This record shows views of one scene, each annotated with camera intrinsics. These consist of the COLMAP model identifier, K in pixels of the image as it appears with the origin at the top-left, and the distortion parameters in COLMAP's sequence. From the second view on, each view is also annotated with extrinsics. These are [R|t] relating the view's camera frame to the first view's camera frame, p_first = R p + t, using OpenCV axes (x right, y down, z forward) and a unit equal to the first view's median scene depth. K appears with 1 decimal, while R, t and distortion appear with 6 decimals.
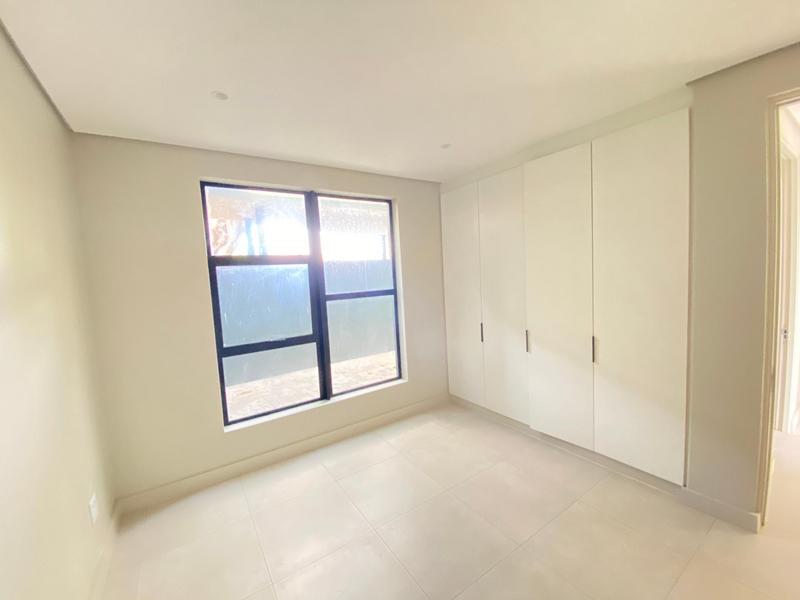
lens RADIAL K [[324.5, 0, 400.0], [0, 324.5, 300.0], [0, 0, 1]] dist [-0.026562, -0.000483]
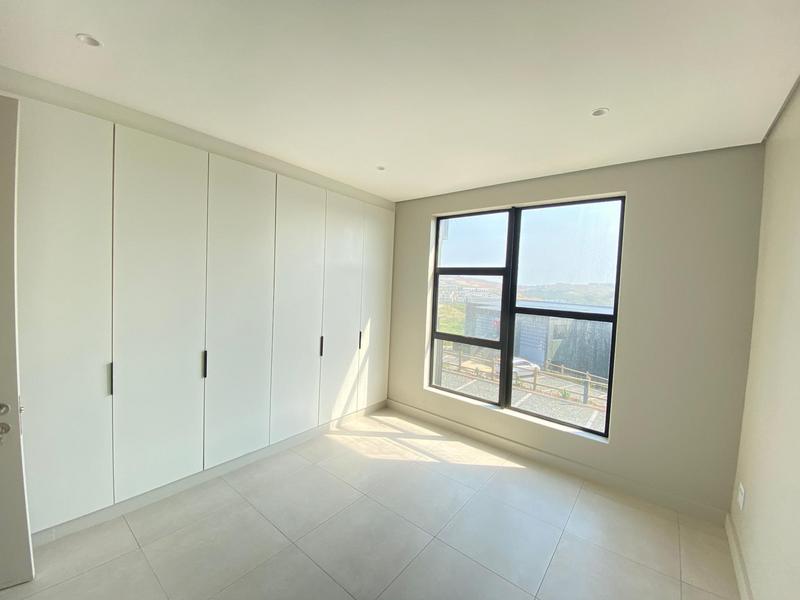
lens RADIAL K [[324.5, 0, 400.0], [0, 324.5, 300.0], [0, 0, 1]] dist [-0.026562, -0.000483]
pose [[0.240280, 0.109525, -0.964505, 0.663387], [-0.134753, 0.987757, 0.078595, -0.069588], [0.961305, 0.111085, 0.252097, 0.398127]]
